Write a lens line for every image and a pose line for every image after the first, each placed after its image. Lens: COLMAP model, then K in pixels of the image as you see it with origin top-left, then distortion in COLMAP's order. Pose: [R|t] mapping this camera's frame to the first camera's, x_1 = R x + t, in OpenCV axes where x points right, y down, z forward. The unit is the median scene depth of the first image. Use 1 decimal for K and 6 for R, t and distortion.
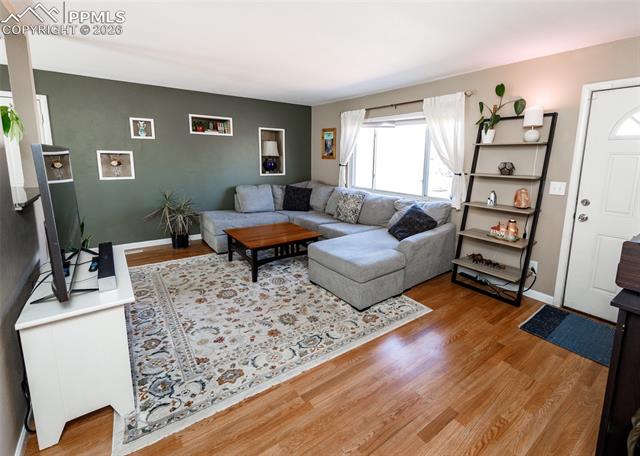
lens RADIAL K [[298.8, 0, 329.9], [0, 298.8, 202.3], [0, 0, 1]] dist [0.001510, -0.000004]
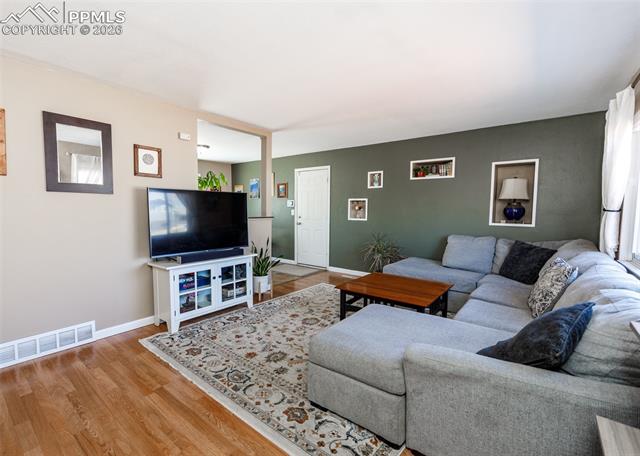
lens RADIAL K [[291.4, 0, 320.0], [0, 291.4, 228.0], [0, 0, 1]] dist [0.001341, 0.000035]
pose [[0.263676, 0.051548, -0.963233, 0.706408], [-0.149917, 0.988627, 0.011869, -0.048485], [0.952890, 0.141275, 0.268406, 0.740414]]
